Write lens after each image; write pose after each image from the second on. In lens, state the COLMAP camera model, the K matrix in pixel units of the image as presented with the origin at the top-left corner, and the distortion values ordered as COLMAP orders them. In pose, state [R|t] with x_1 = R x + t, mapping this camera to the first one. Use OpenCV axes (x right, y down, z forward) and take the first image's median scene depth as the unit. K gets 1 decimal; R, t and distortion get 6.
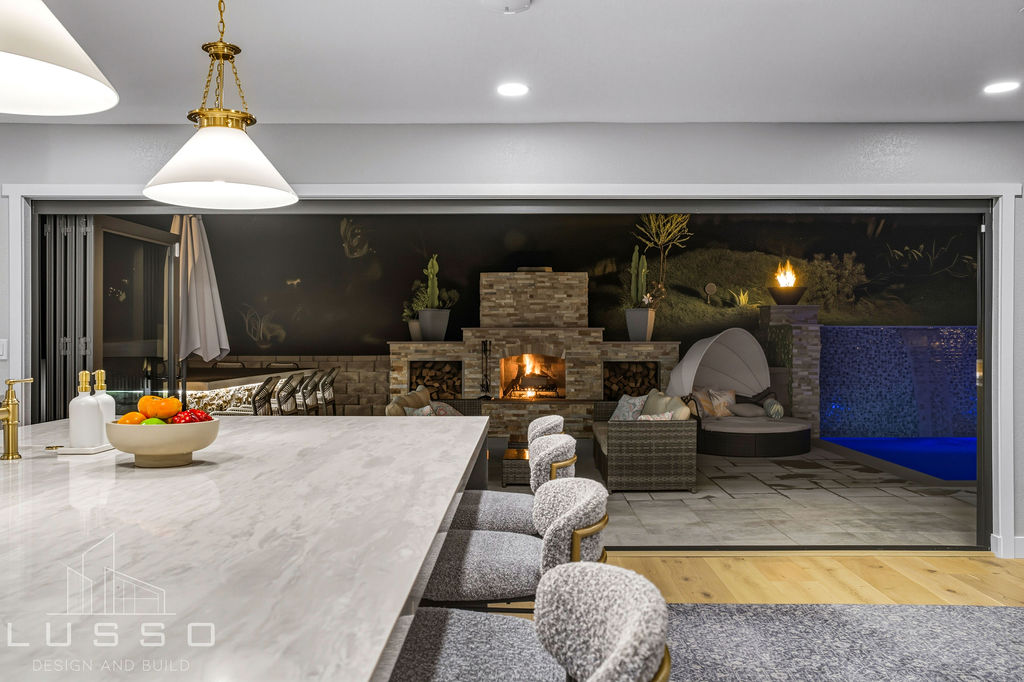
lens RADIAL K [[860.3, 0, 512.3], [0, 860.3, 339.6], [0, 0, 1]] dist [-0.007808, -0.000597]
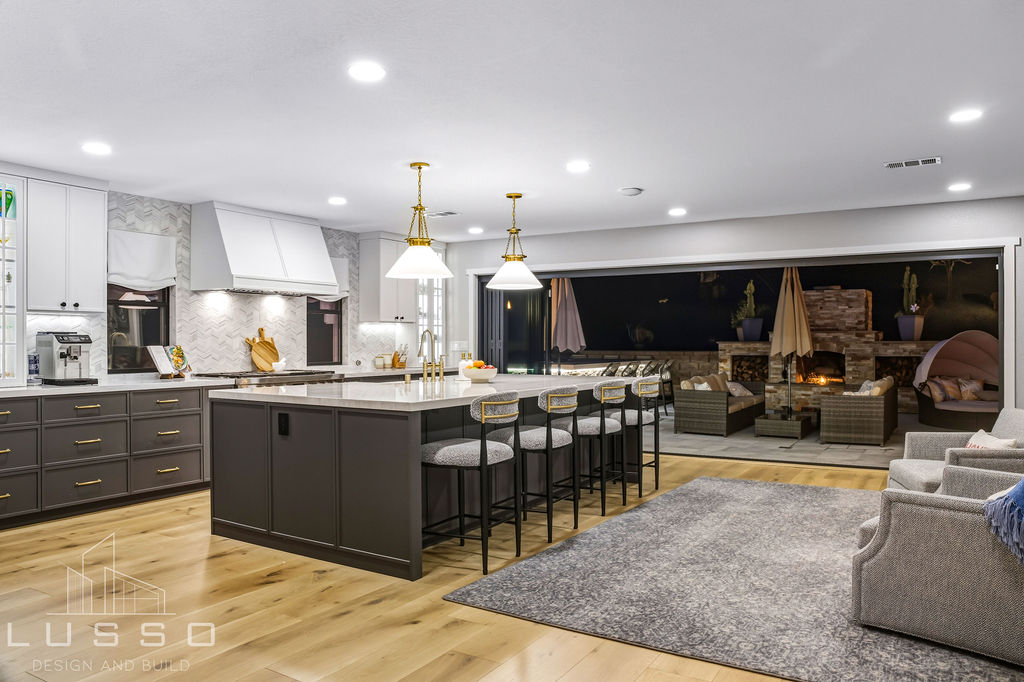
lens RADIAL K [[744.2, 0, 534.8], [0, 744.2, 331.6], [0, 0, 1]] dist [-0.087295, 0.053030]
pose [[0.867881, -0.008079, -0.496706, 0.209878], [0.002501, 0.999926, -0.011895, -0.000690], [0.496766, 0.009081, 0.867837, -0.233126]]
